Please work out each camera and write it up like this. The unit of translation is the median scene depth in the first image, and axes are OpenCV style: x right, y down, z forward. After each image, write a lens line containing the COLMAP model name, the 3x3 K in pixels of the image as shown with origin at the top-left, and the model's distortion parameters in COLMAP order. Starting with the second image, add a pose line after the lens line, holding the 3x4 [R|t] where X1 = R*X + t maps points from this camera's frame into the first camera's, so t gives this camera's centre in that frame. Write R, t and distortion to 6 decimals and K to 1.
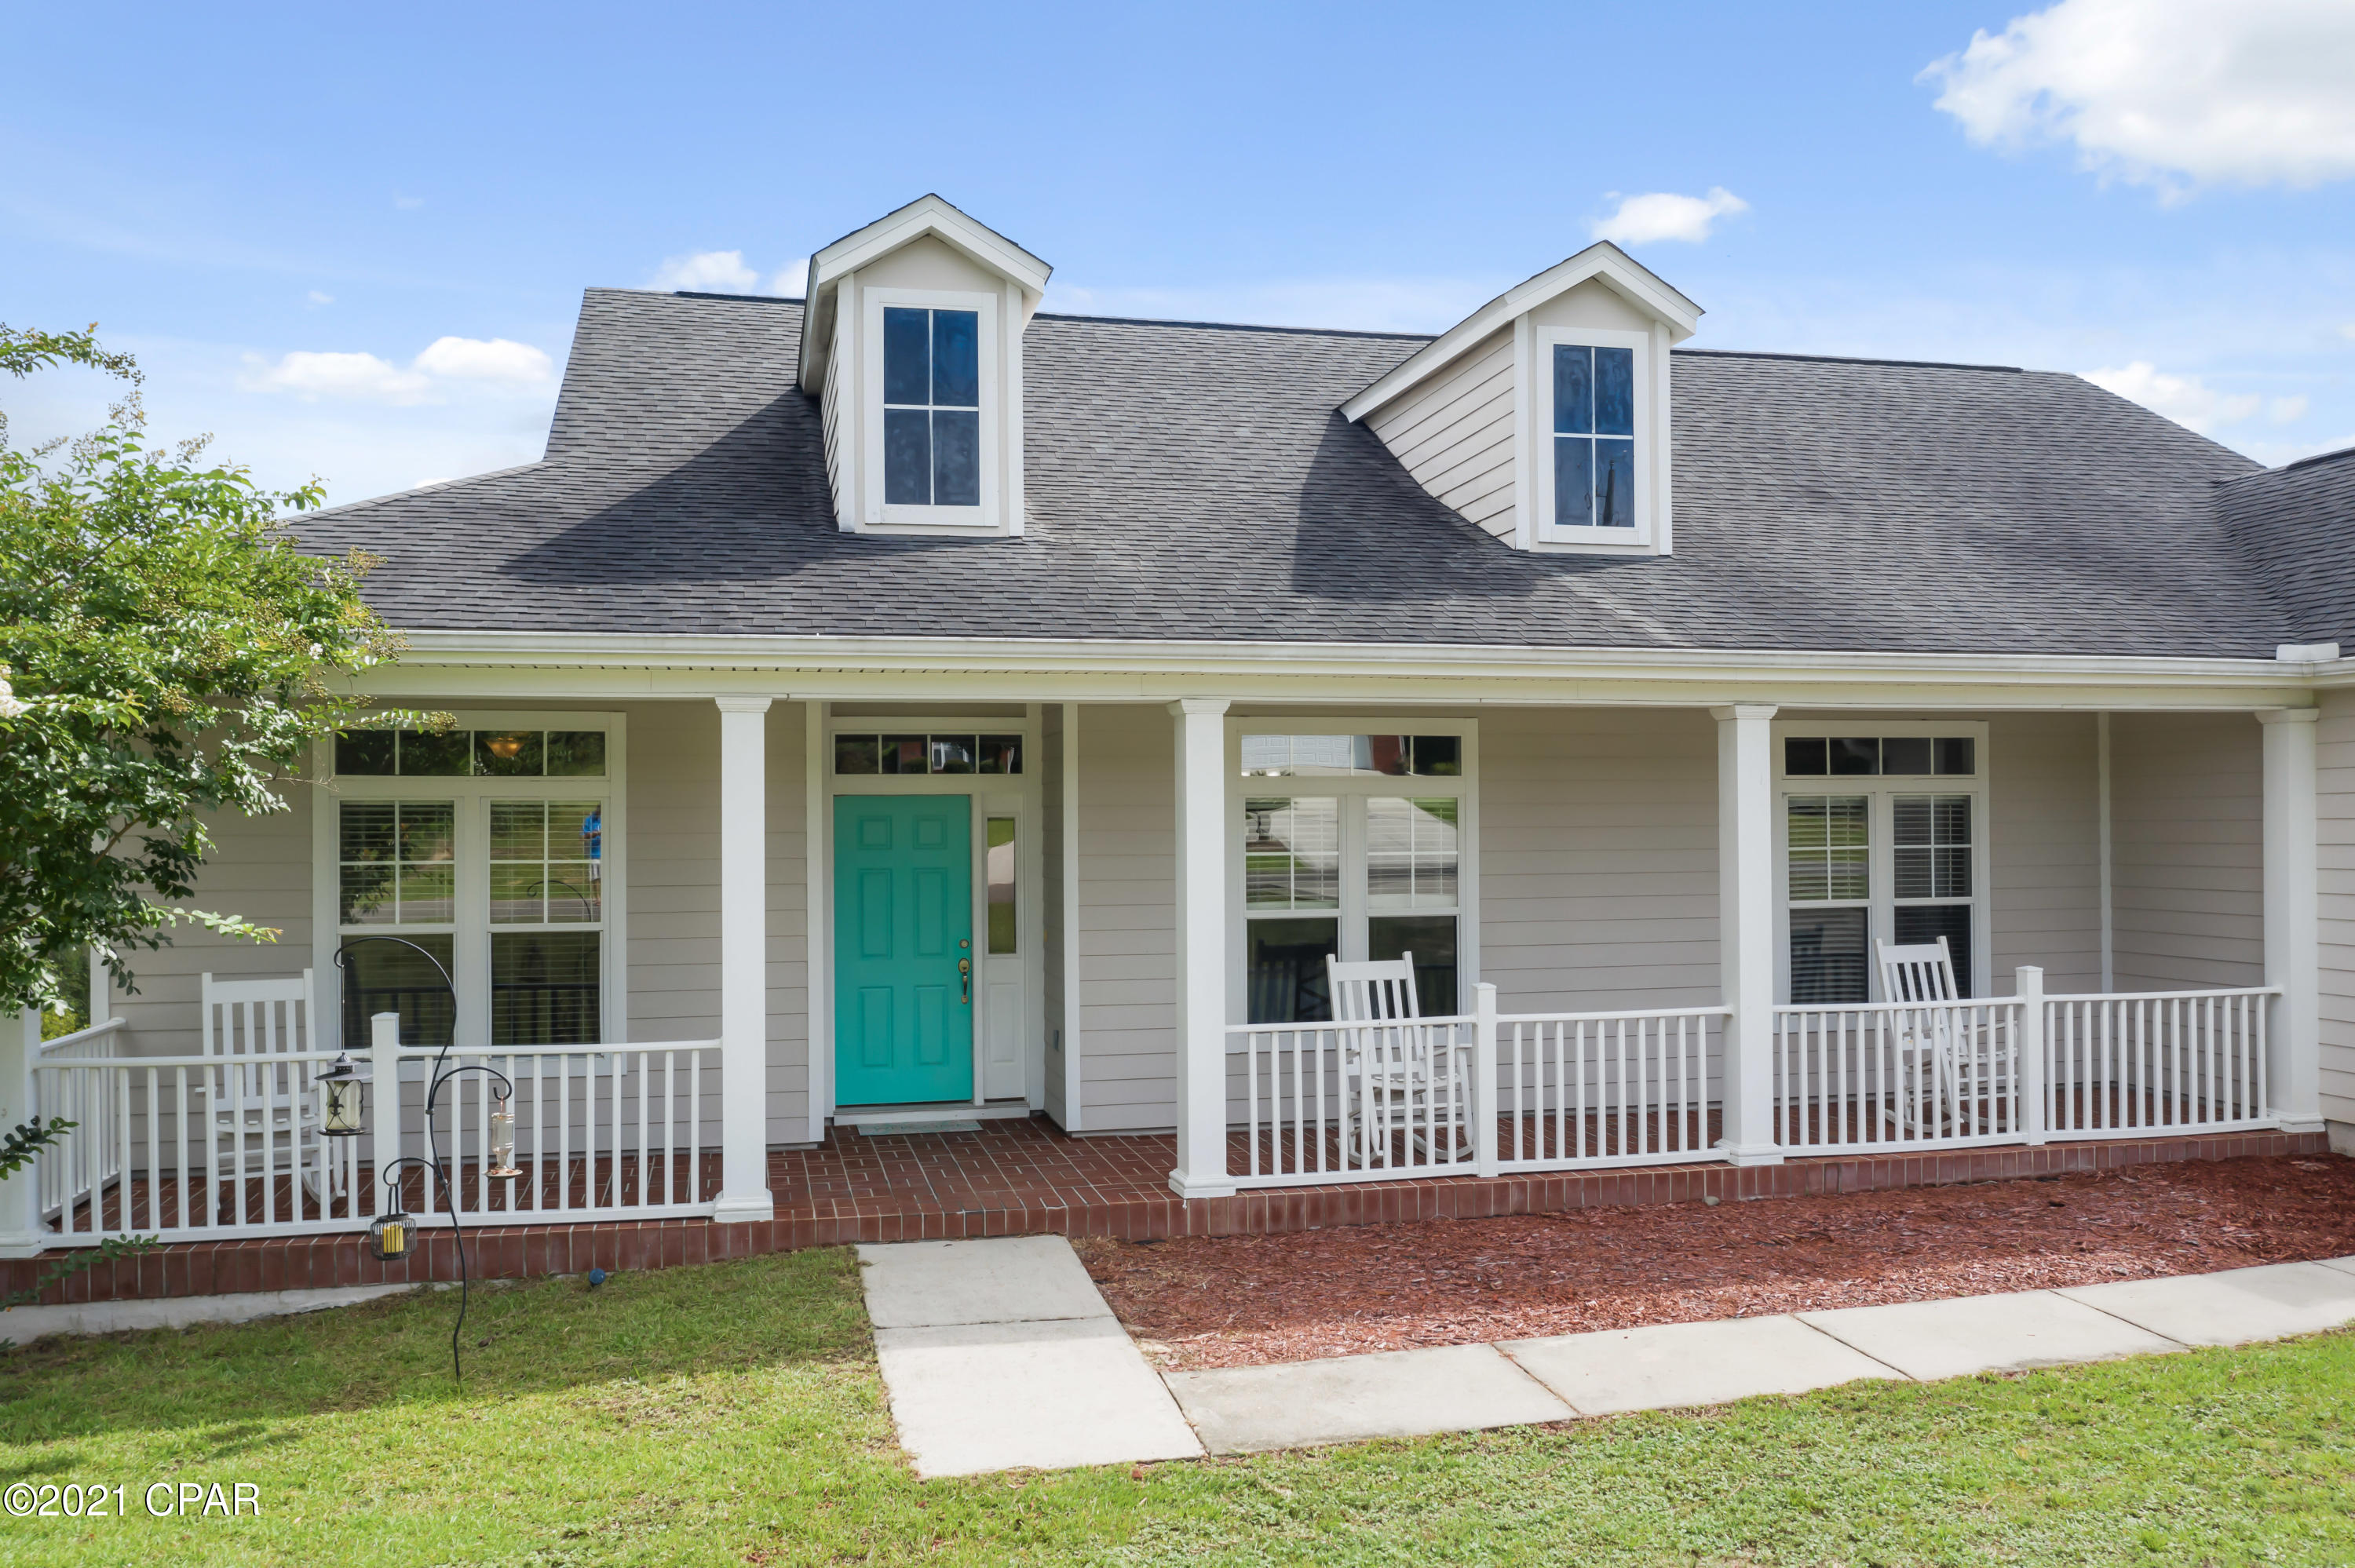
lens RADIAL K [[1871.8, 0, 1172.1], [0, 1871.8, 794.5], [0, 0, 1]] dist [-0.016895, -0.000193]
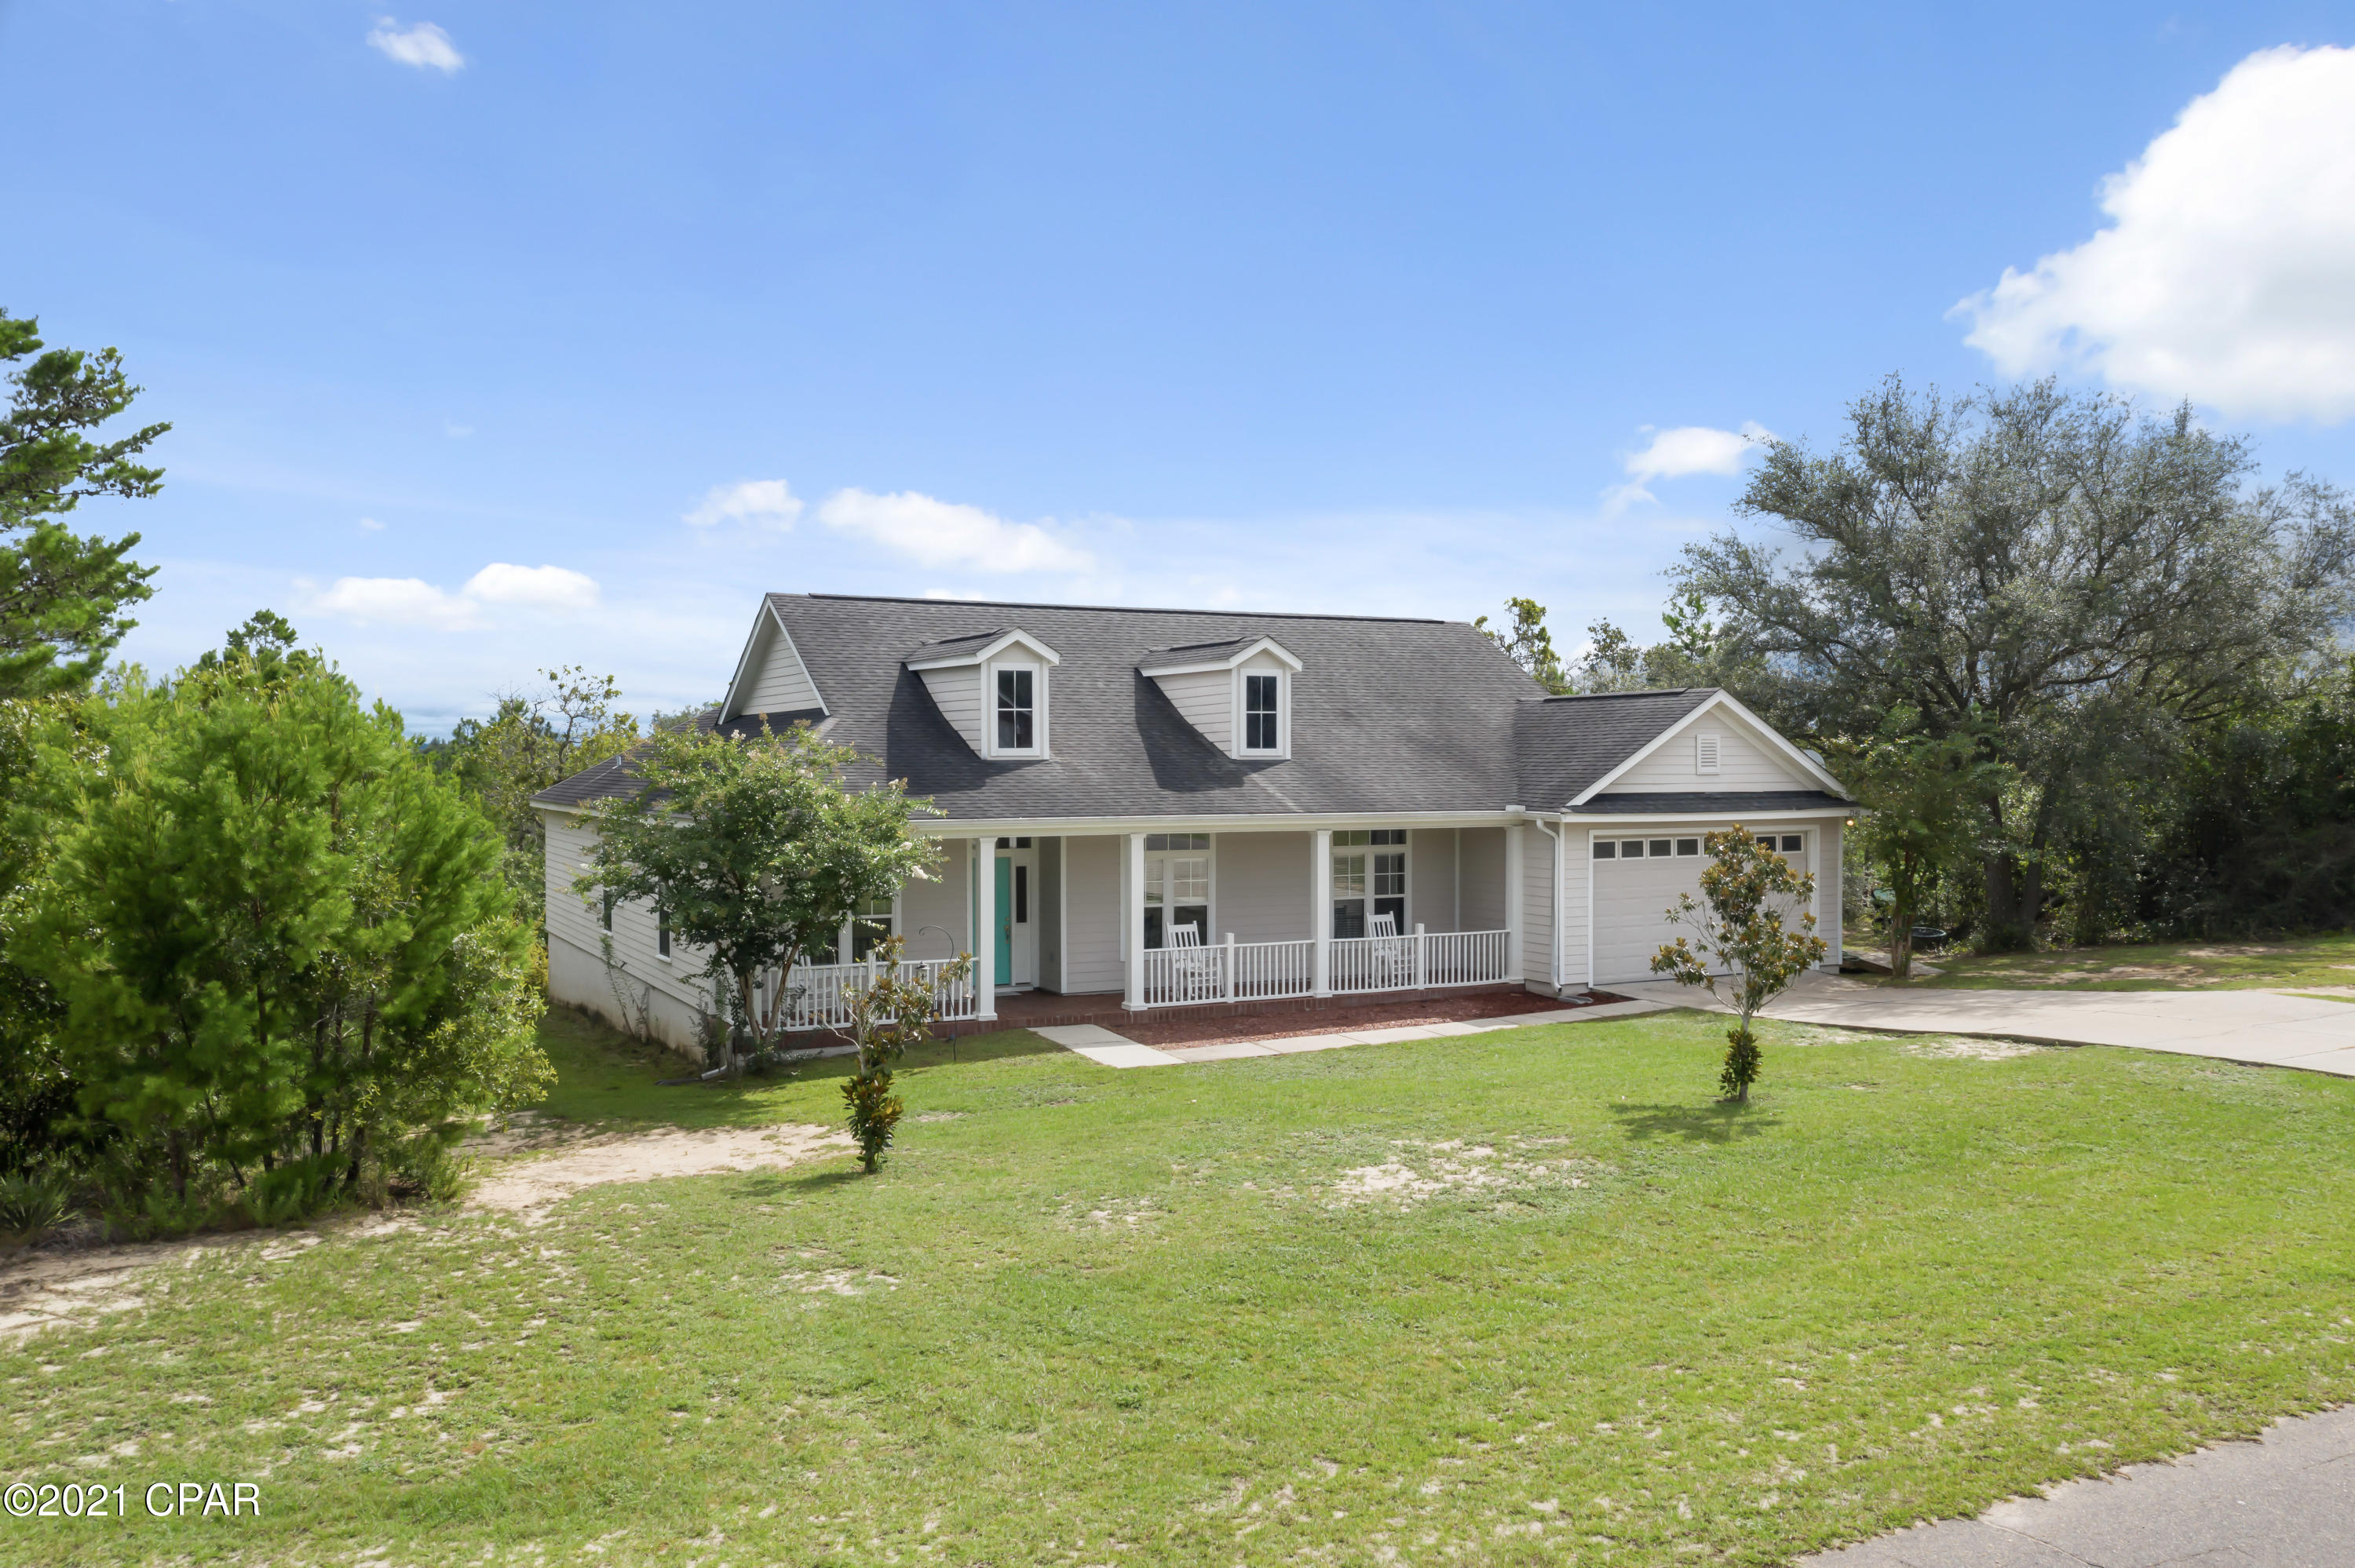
lens RADIAL K [[1871.8, 0, 1159.9], [0, 1871.8, 771.0], [0, 0, 1]] dist [-0.016895, -0.000193]
pose [[0.972557, 0.004661, 0.232619, -0.533728], [-0.009141, 0.999793, 0.018184, -0.173174], [-0.232486, -0.019812, 0.972398, -1.532328]]
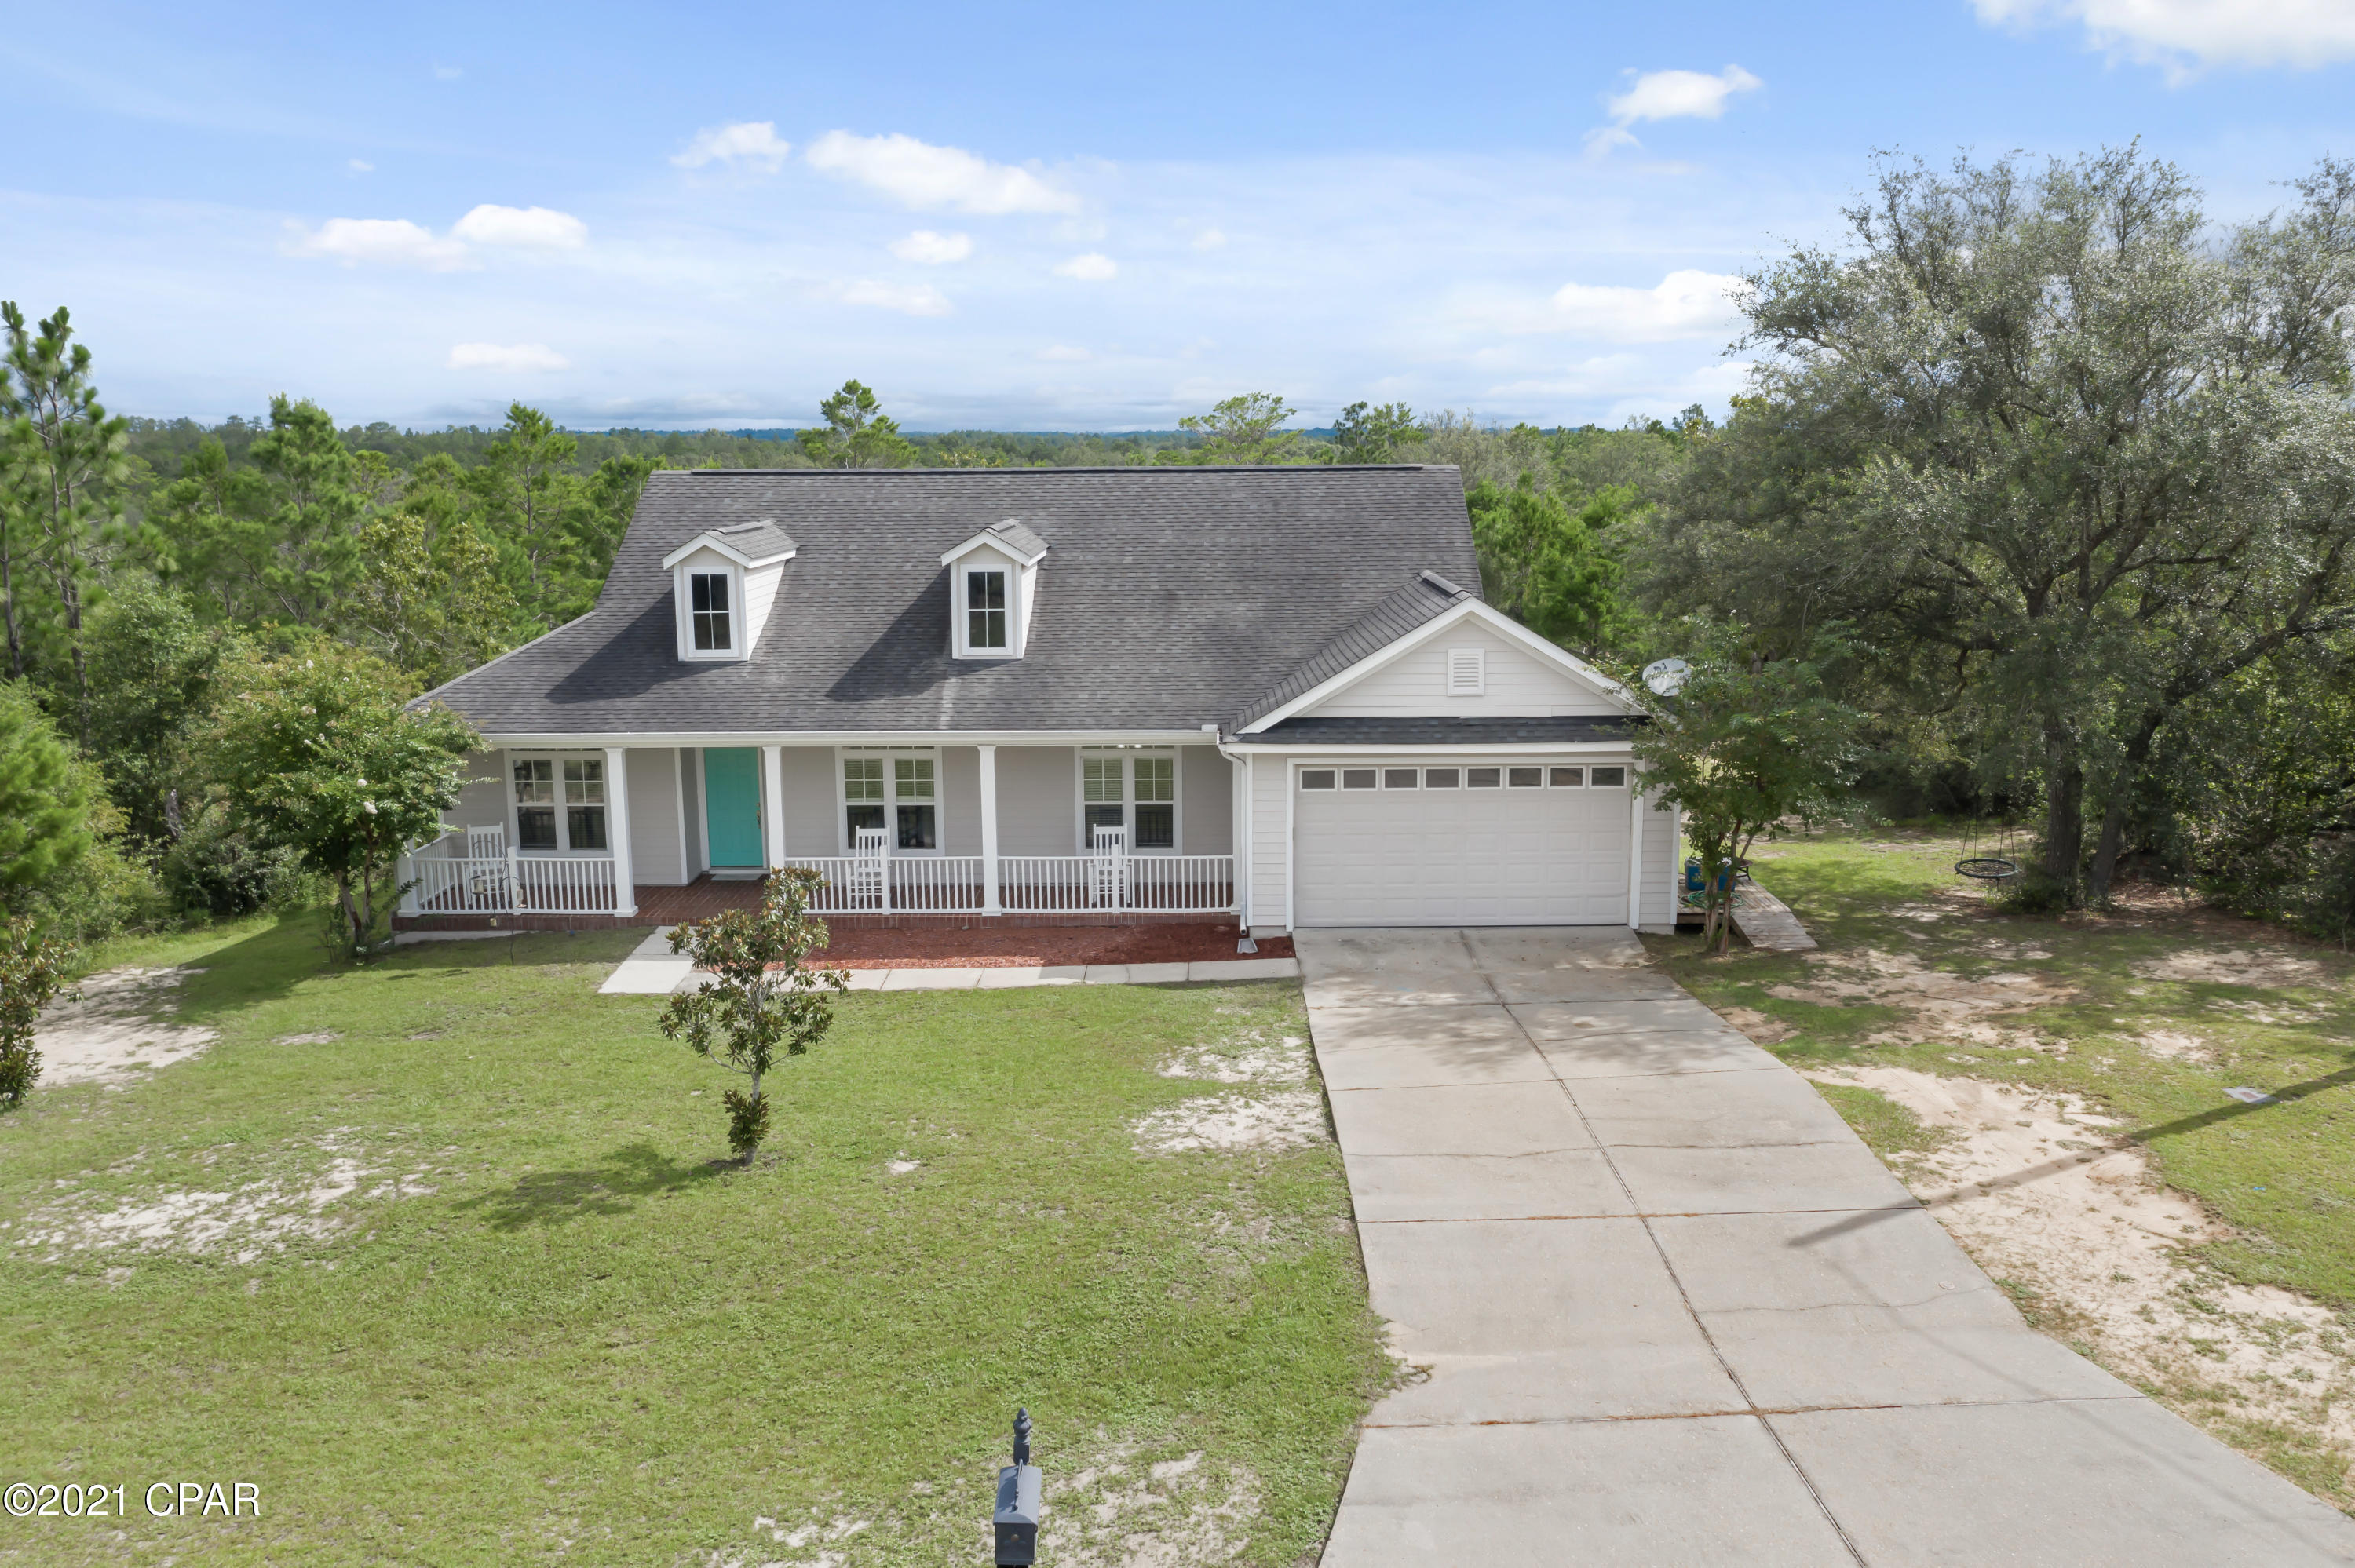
lens RADIAL K [[1871.8, 0, 1176.0], [0, 1871.8, 765.4], [0, 0, 1]] dist [-0.016895, -0.000193]
pose [[0.968671, 0.041789, -0.244808, 1.152805], [0.004177, 0.982860, 0.184304, -0.478087], [0.248314, -0.179553, 0.951893, -1.366182]]
